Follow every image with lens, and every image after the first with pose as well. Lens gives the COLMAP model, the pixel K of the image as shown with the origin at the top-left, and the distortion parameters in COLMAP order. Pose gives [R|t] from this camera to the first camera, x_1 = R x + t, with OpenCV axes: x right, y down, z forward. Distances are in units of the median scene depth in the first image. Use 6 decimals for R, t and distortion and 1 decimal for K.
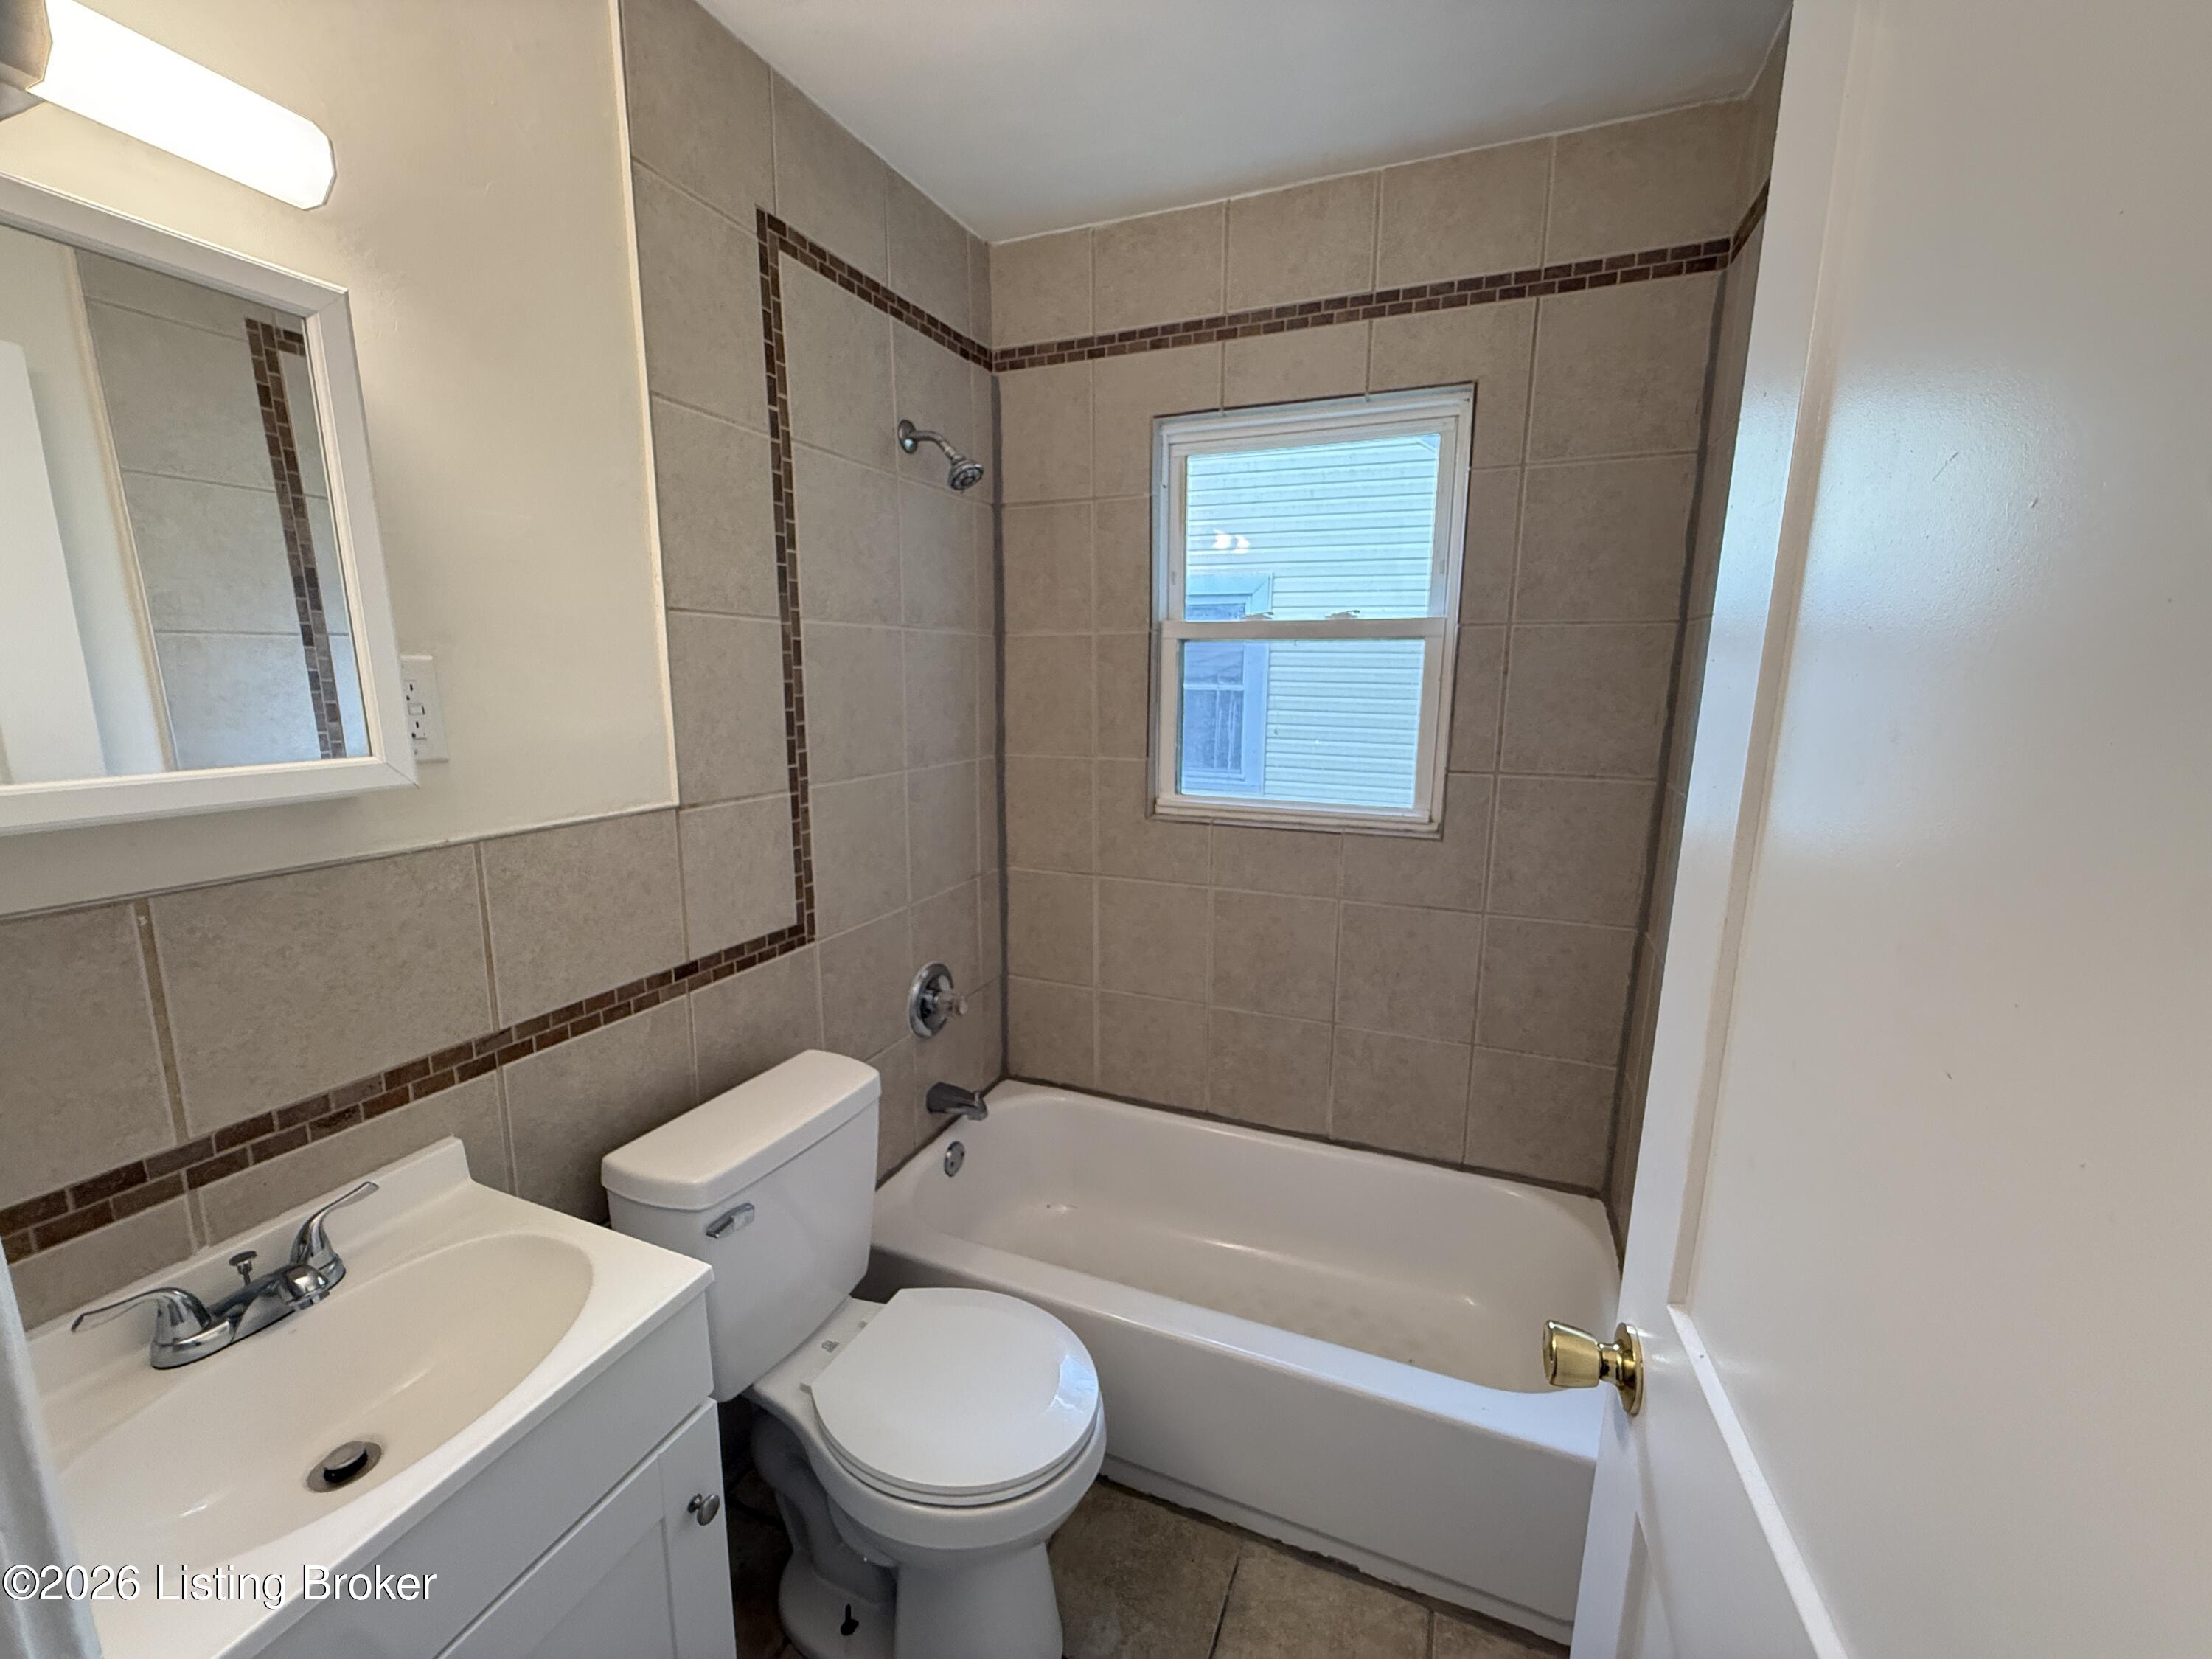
lens RADIAL K [[878.4, 0, 1099.4], [0, 878.4, 828.4], [0, 0, 1]] dist [-0.000513, -0.000199]
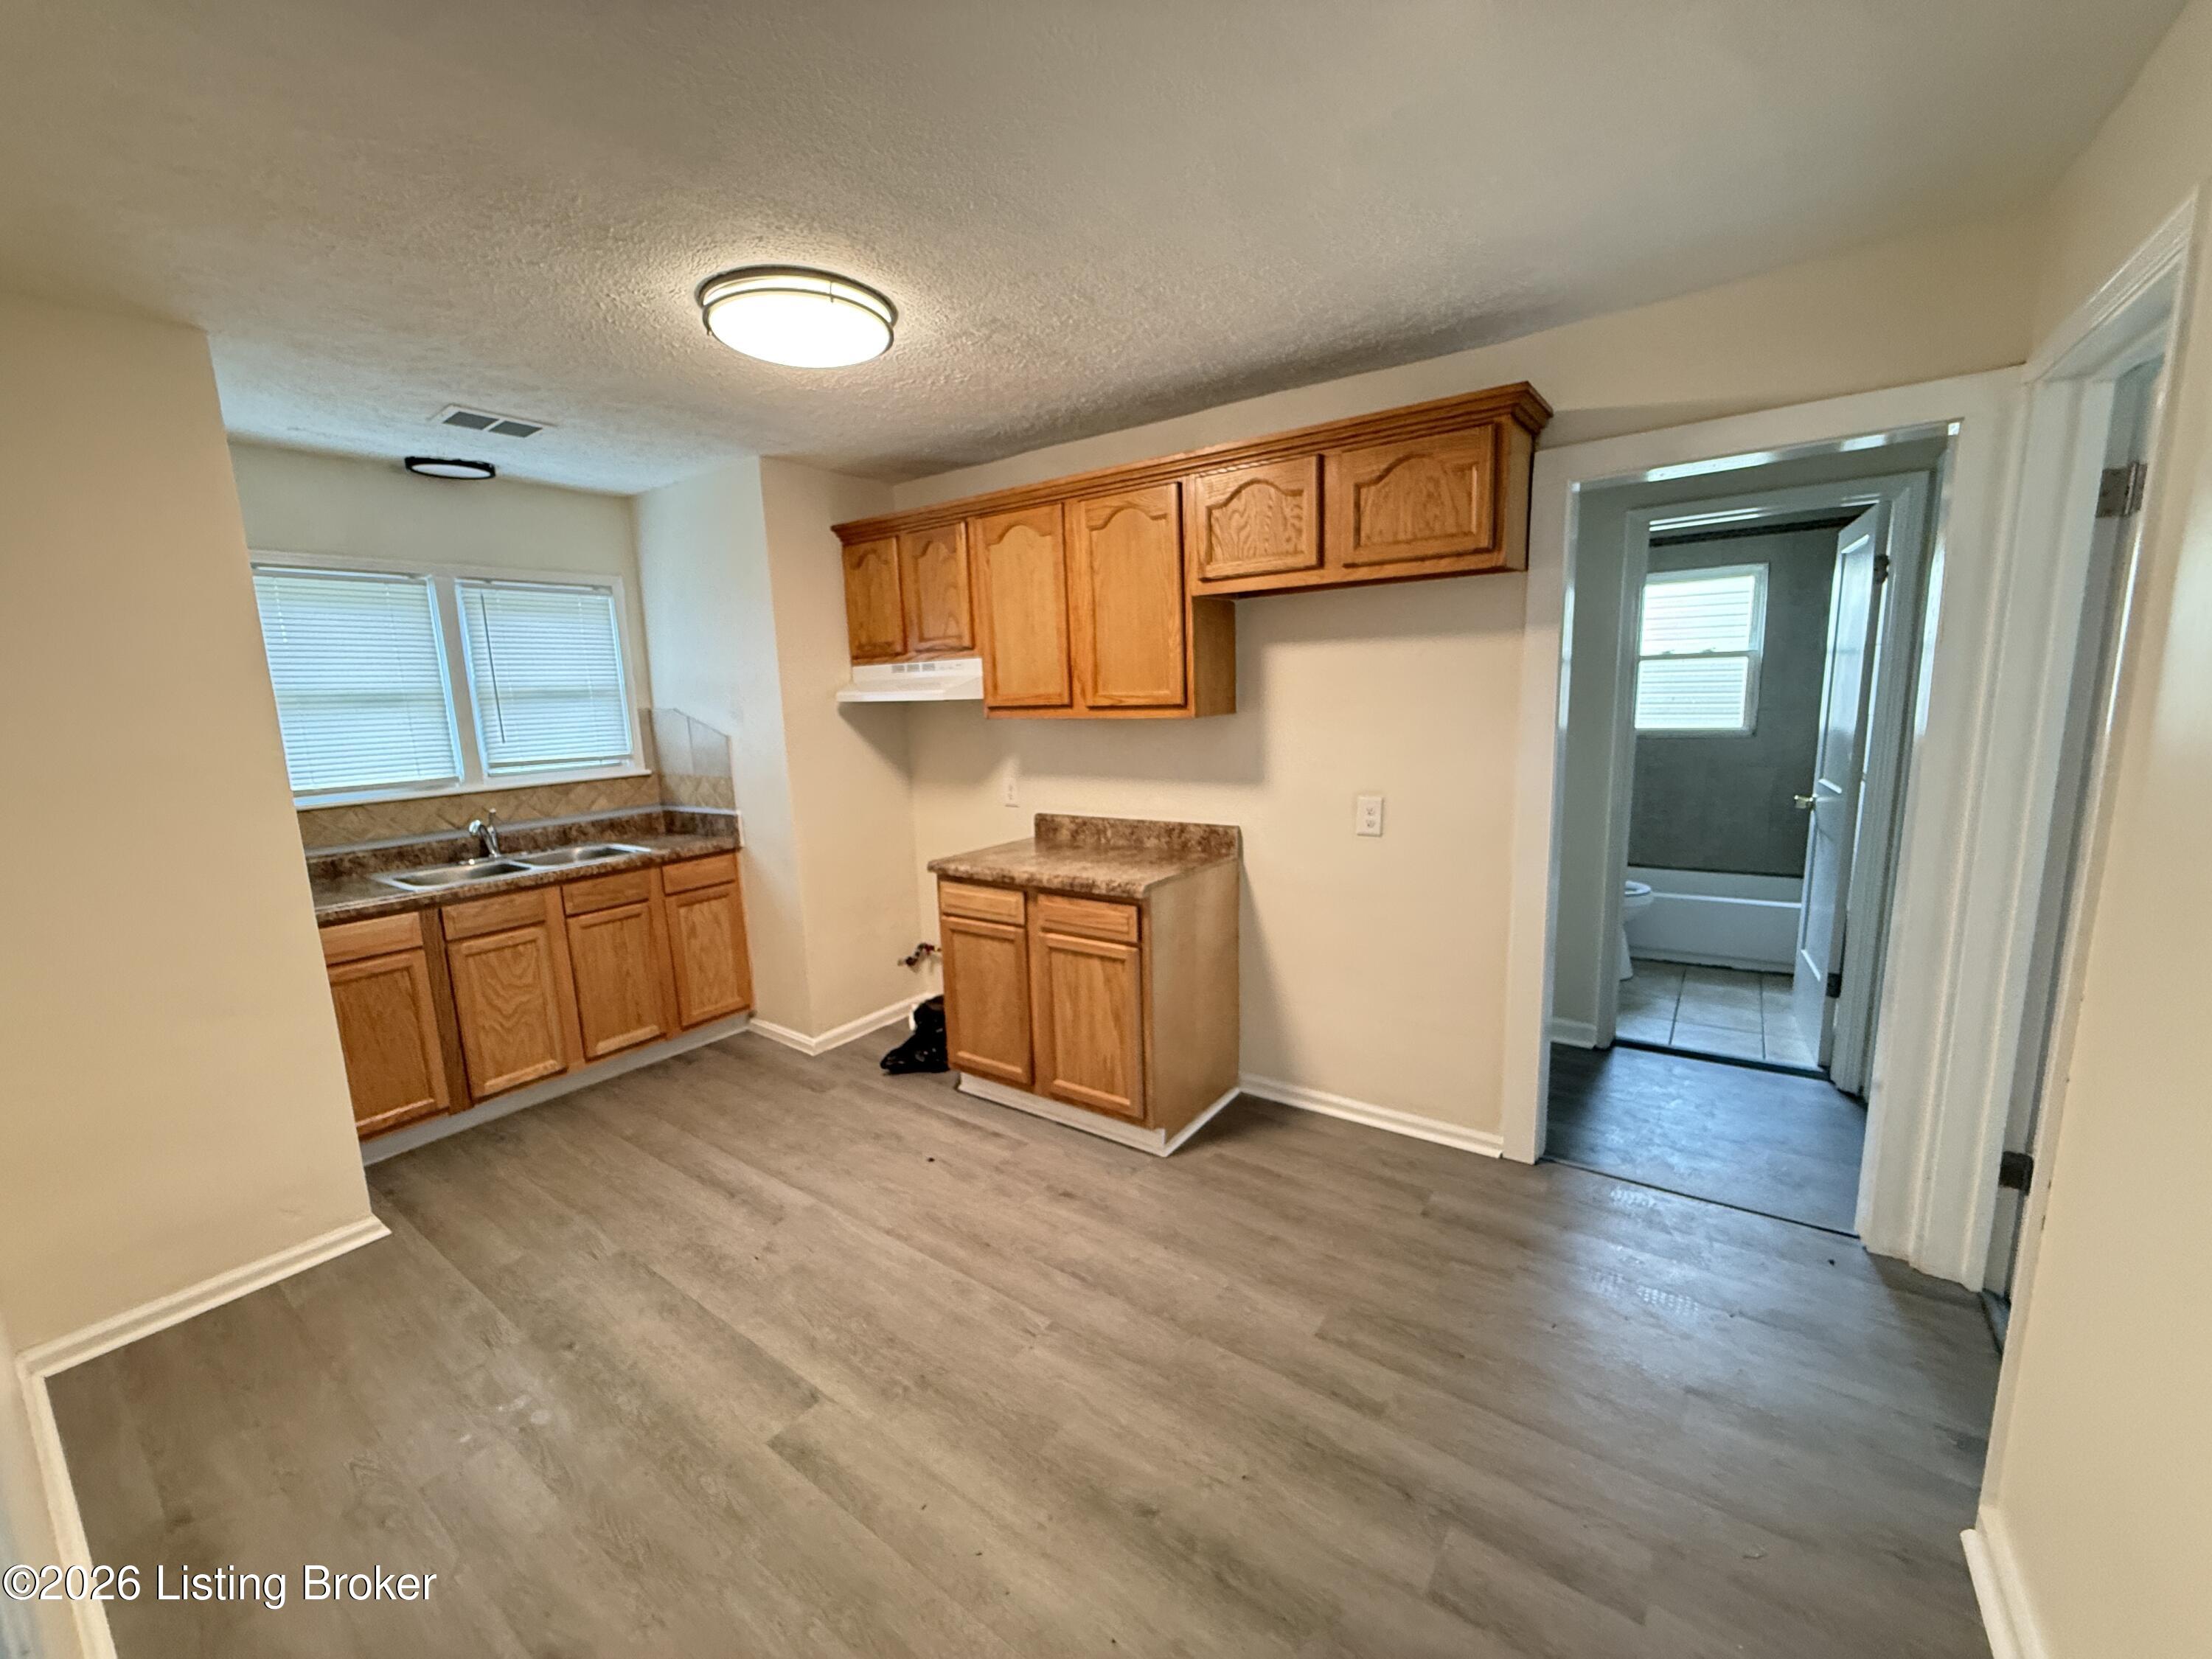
lens RADIAL K [[878.4, 0, 1099.4], [0, 878.4, 828.4], [0, 0, 1]] dist [-0.000513, -0.000199]
pose [[0.973187, -0.005748, -0.229942, -0.939045], [0.001039, 0.999787, -0.020596, 0.363208], [0.230011, 0.019805, 0.972986, -2.038485]]
